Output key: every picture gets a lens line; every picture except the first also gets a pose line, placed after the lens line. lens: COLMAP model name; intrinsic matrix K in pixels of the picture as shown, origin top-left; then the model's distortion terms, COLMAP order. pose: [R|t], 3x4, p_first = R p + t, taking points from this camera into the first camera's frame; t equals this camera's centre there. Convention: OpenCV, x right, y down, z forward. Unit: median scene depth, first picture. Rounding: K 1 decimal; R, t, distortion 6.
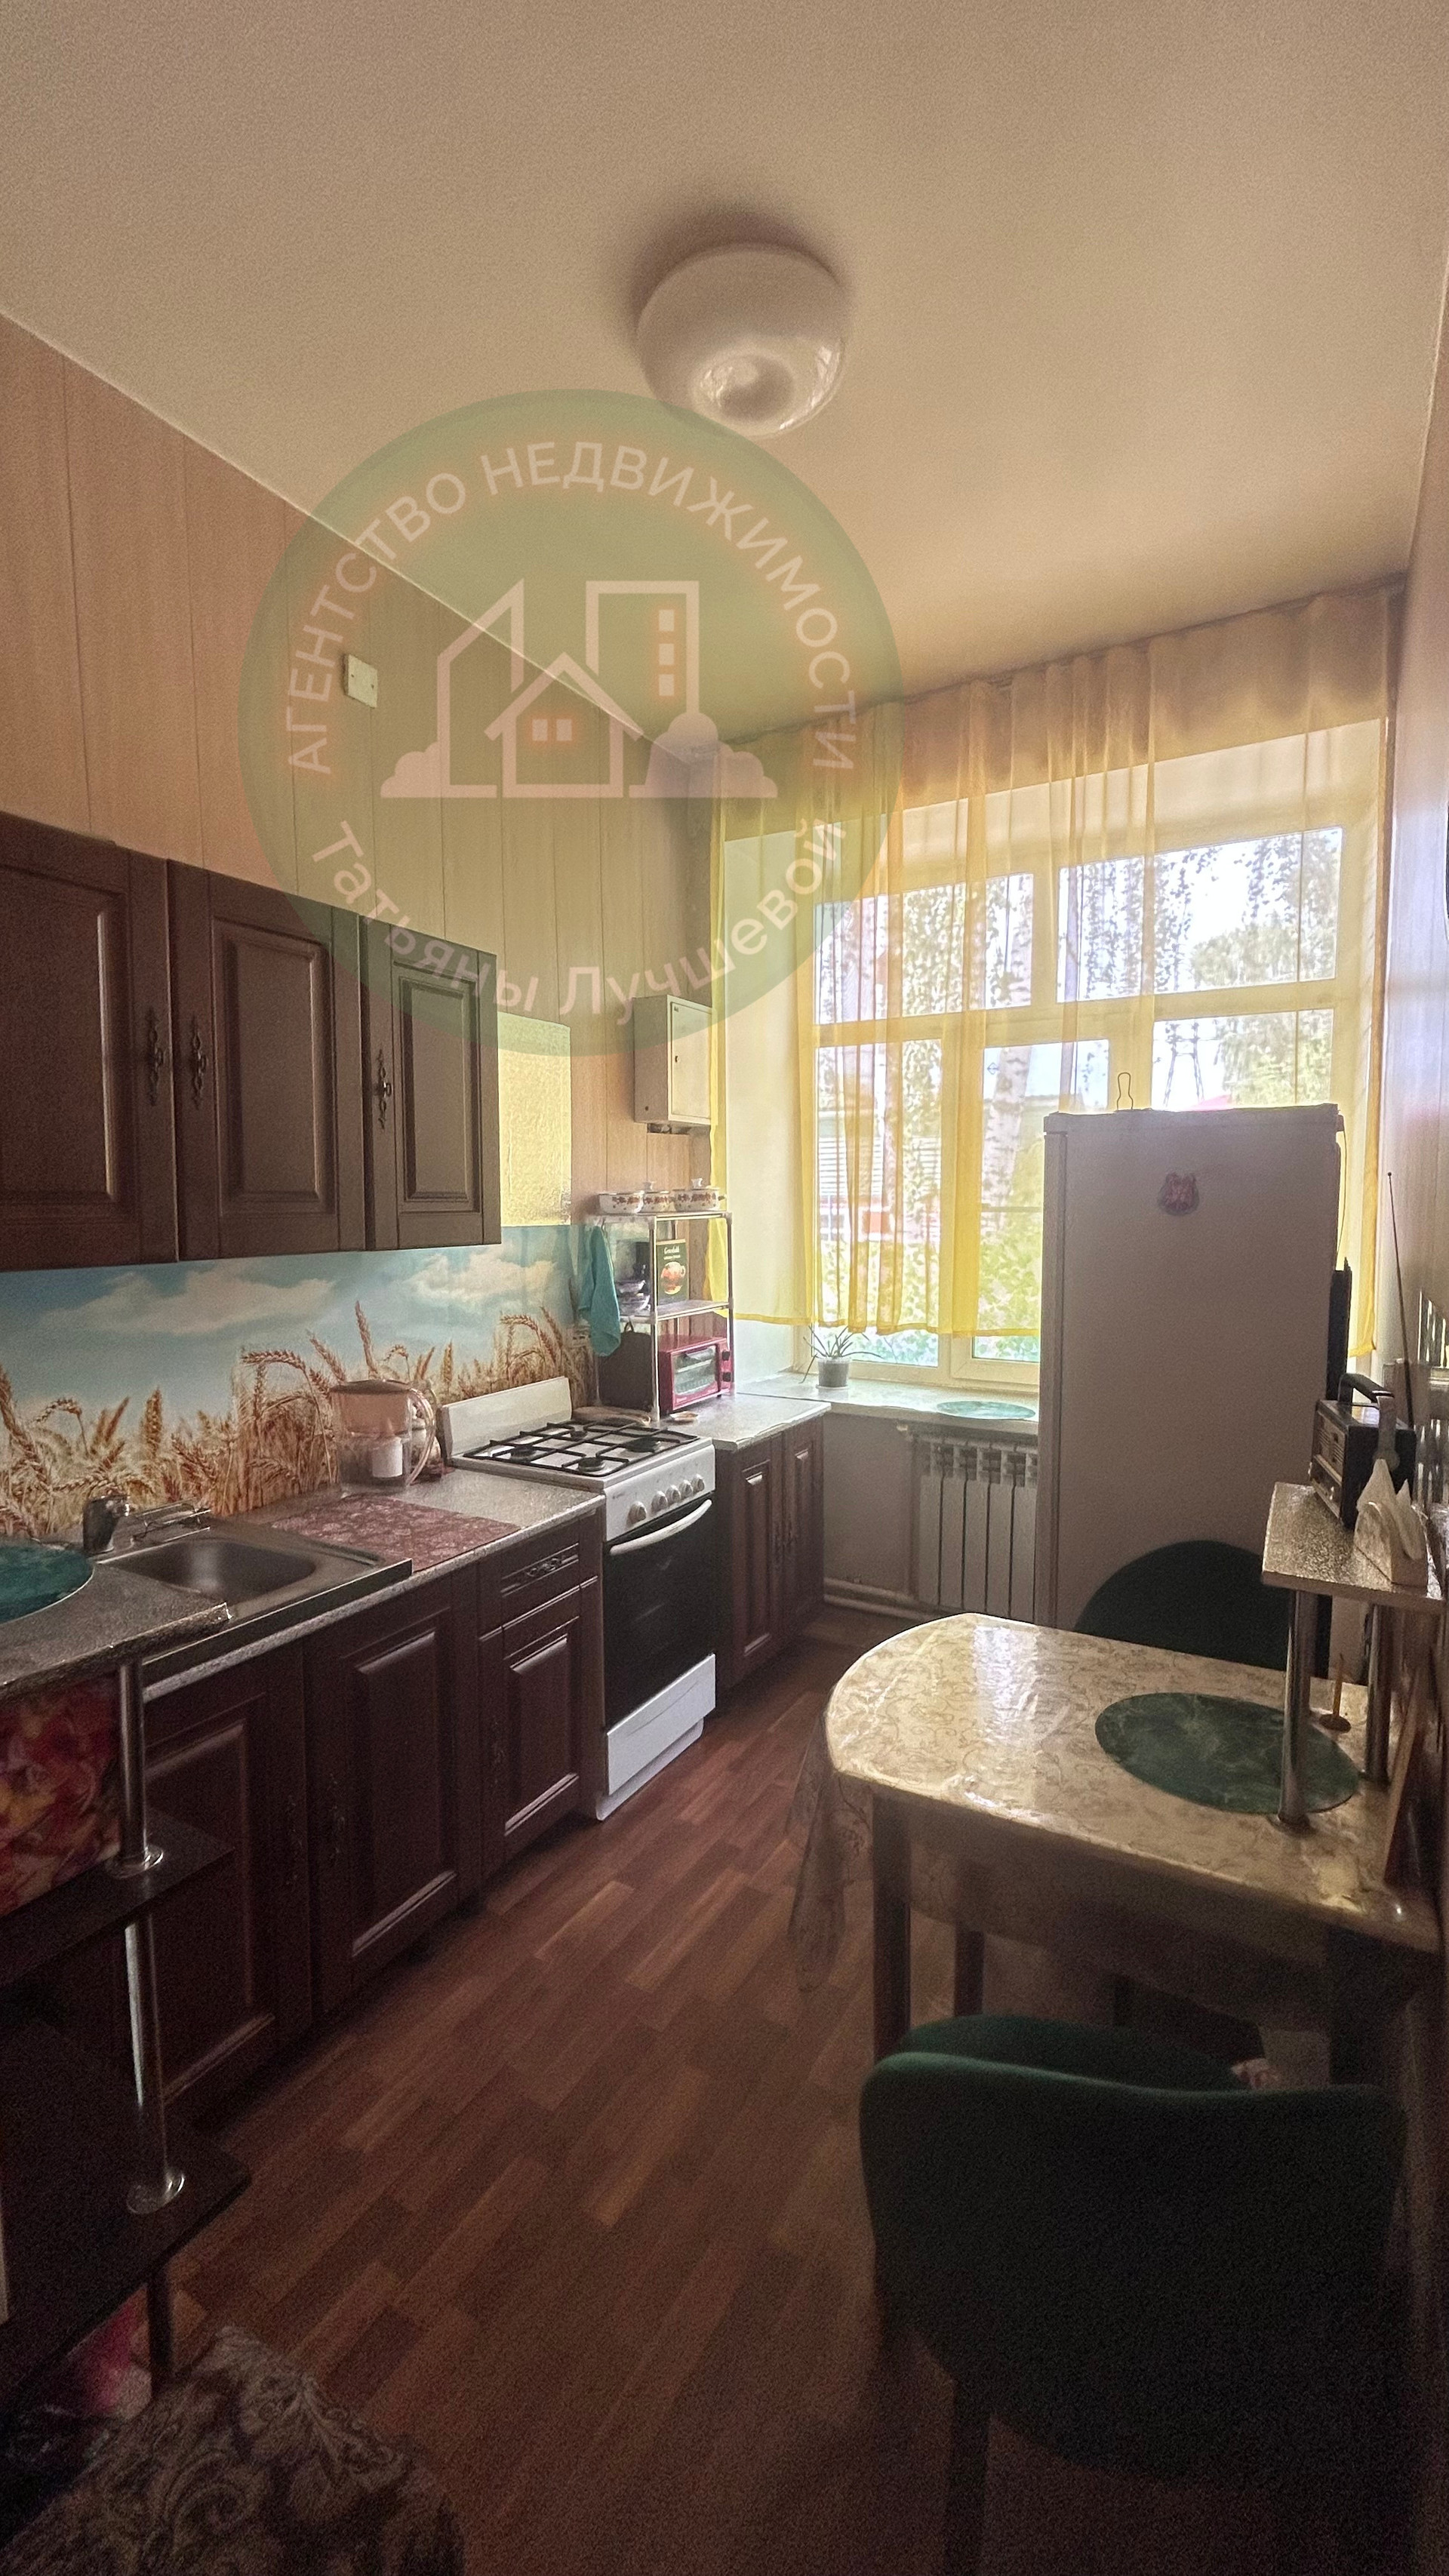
lens RADIAL K [[1048.0, 0, 725.7], [0, 1048.0, 1280.5], [0, 0, 1]] dist [0.001404, -0.000553]
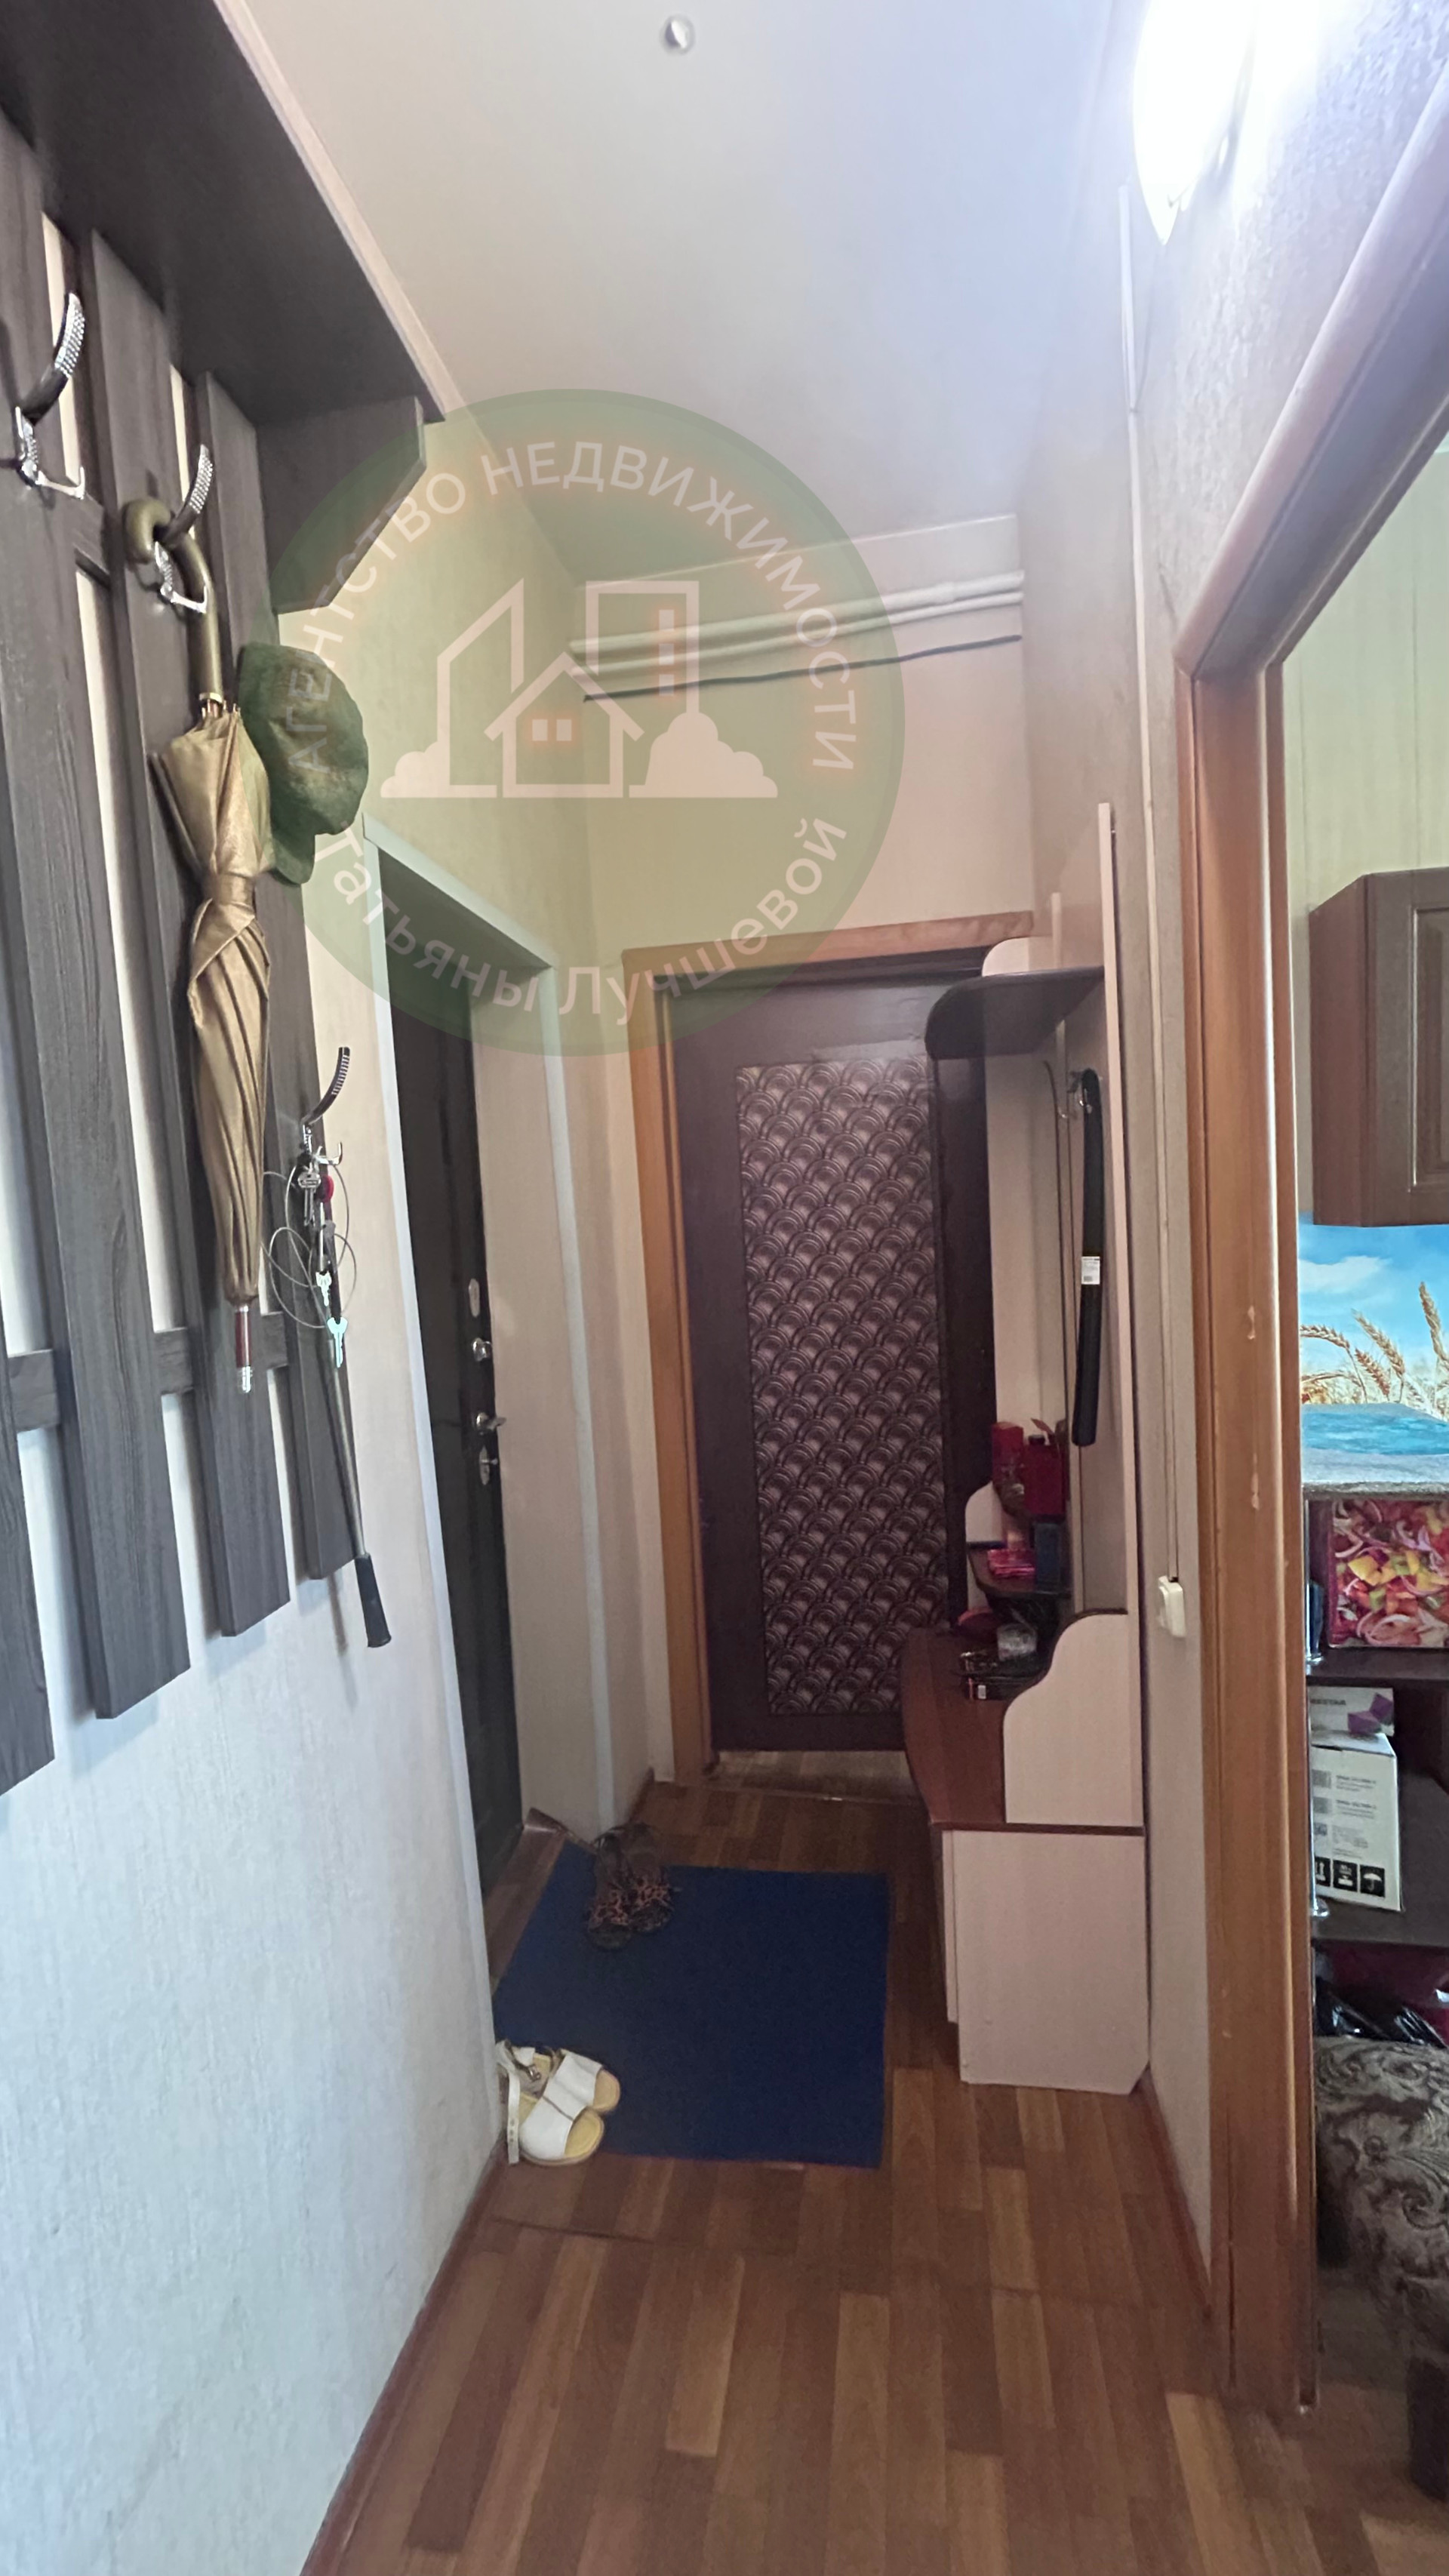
lens RADIAL K [[1048.0, 0, 722.3], [0, 1048.0, 1296.0], [0, 0, 1]] dist [0.001404, -0.000553]
pose [[0.353191, 0.051323, -0.934142, 0.164127], [-0.019290, 0.998681, 0.047575, 0.026751], [0.935352, 0.001216, 0.353716, -0.218187]]
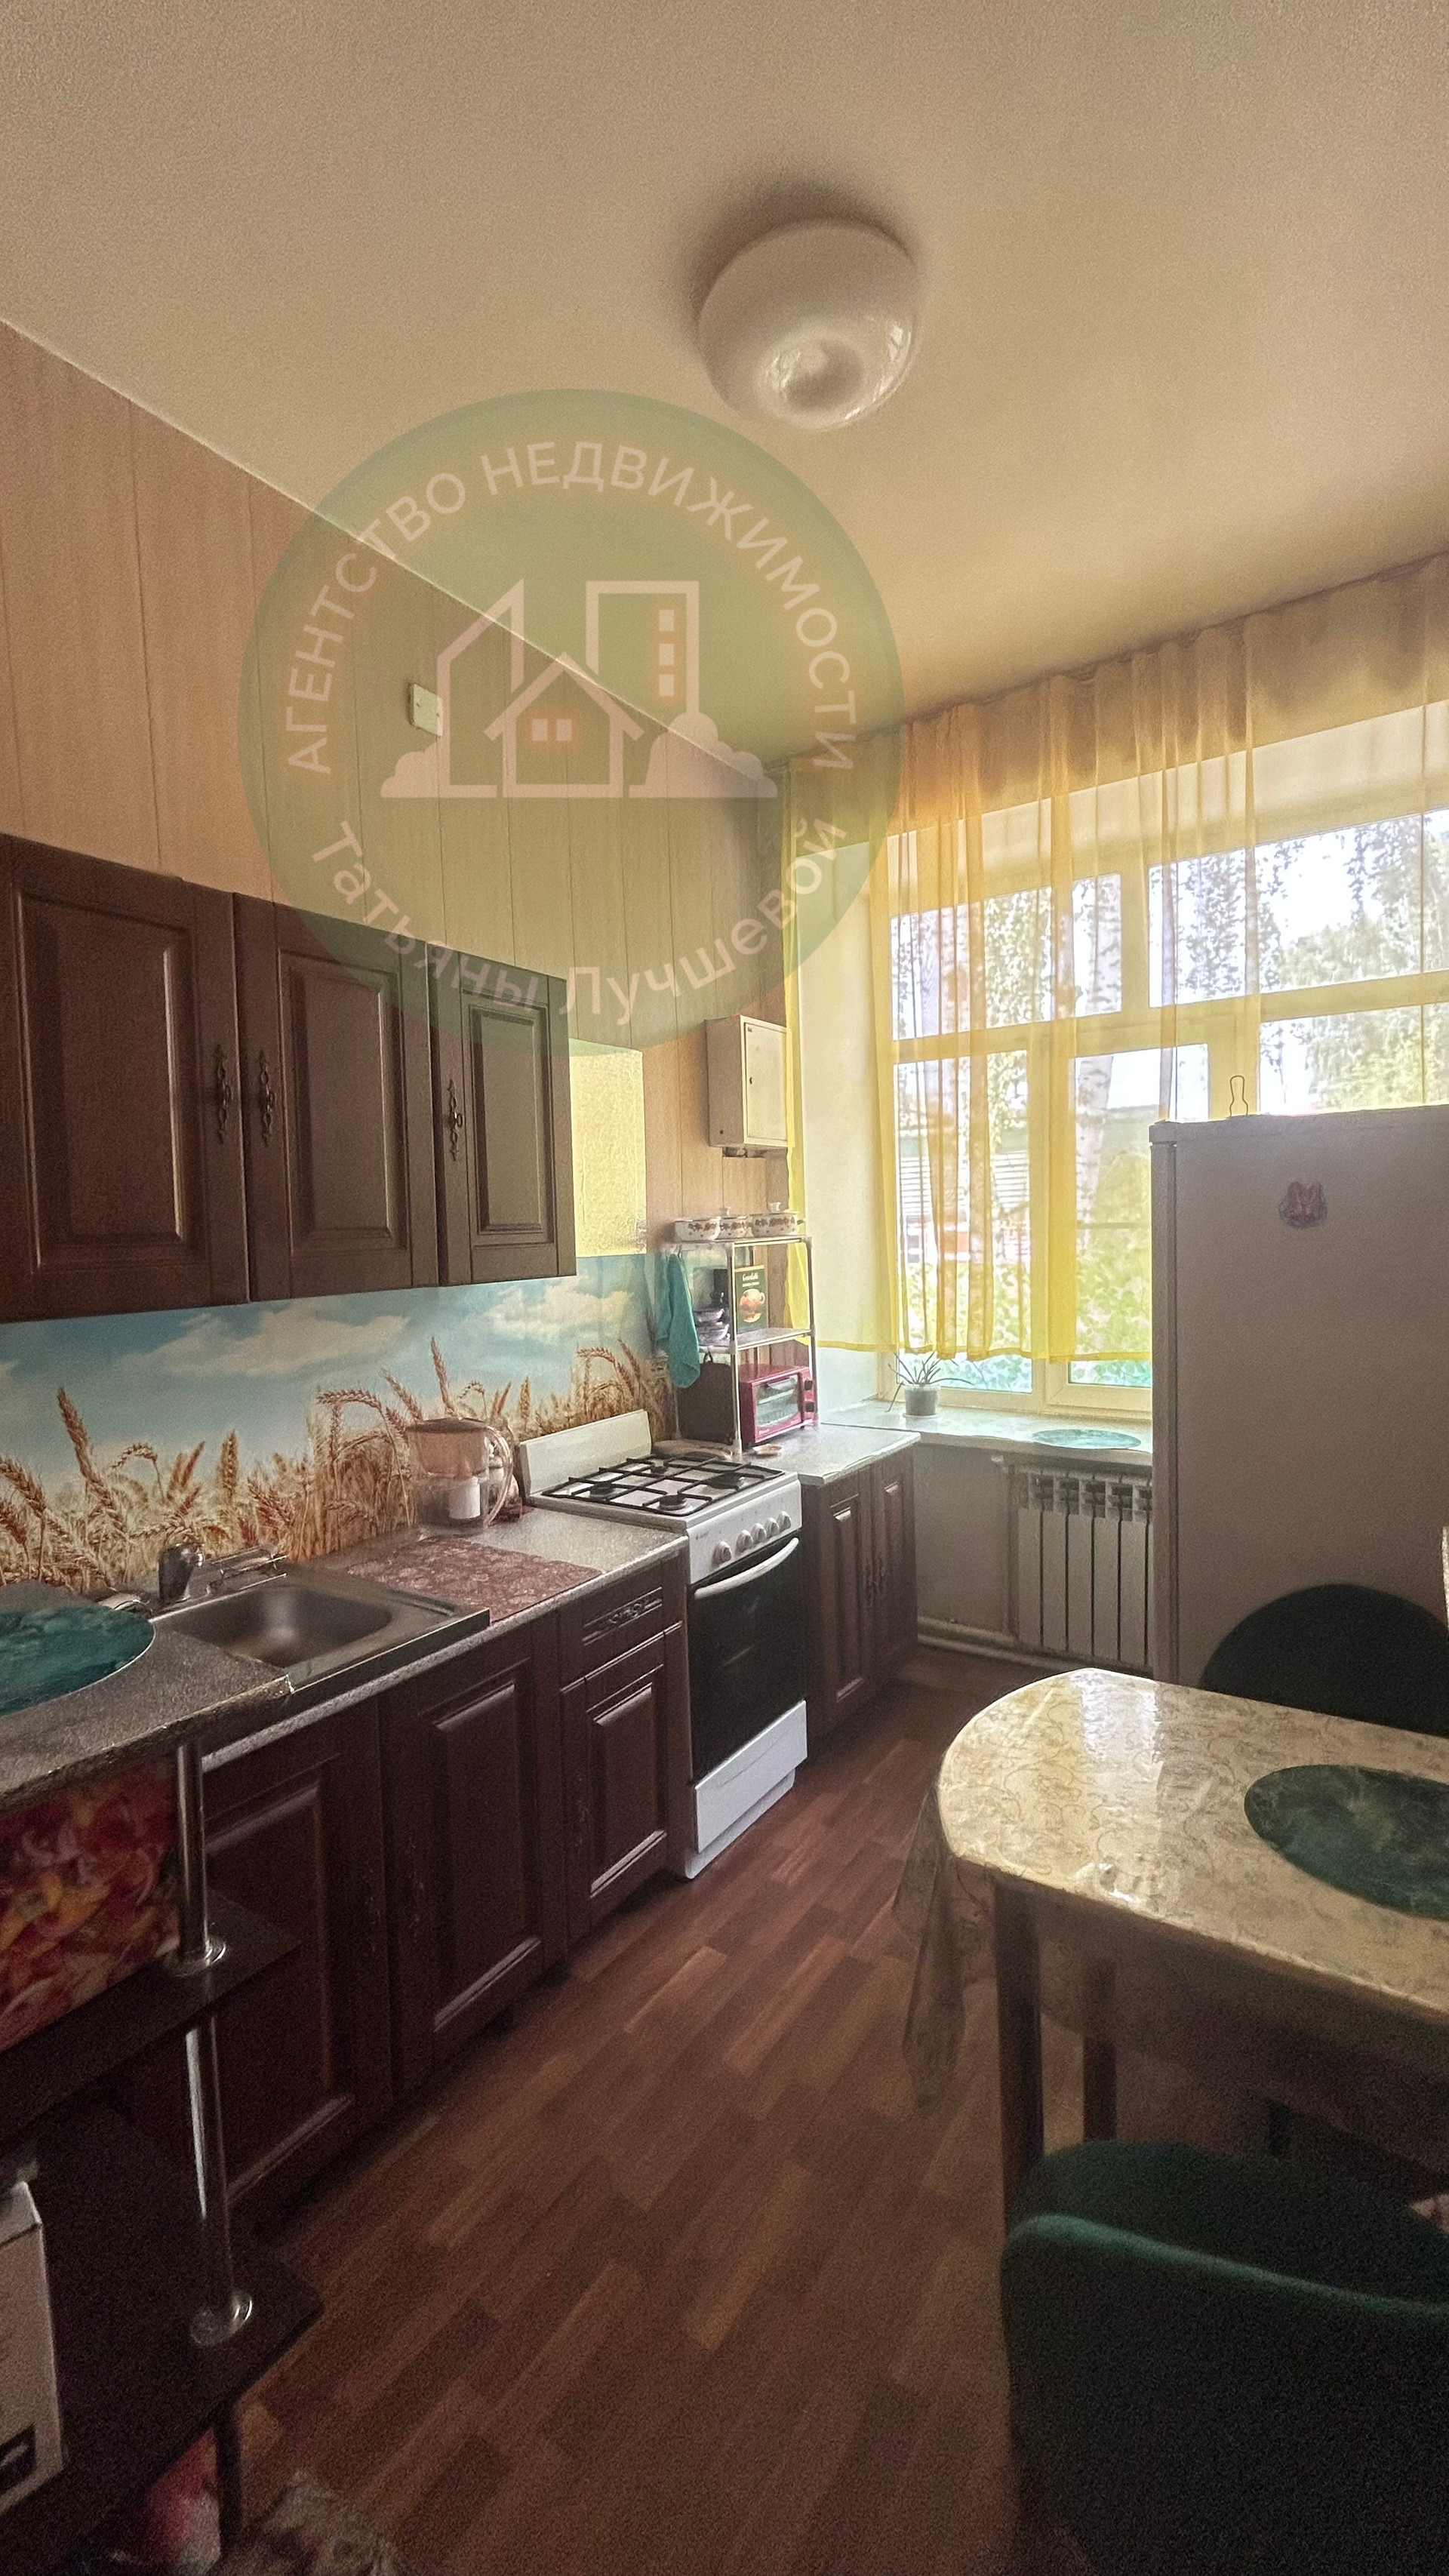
lens RADIAL K [[1048.0, 0, 726.5], [0, 1048.0, 1281.7], [0, 0, 1]] dist [0.001404, -0.000553]
pose [[0.997319, -0.022083, -0.069765, -0.009970], [0.020576, 0.999541, -0.022235, -0.005812], [0.070224, 0.020740, 0.997316, 0.051988]]
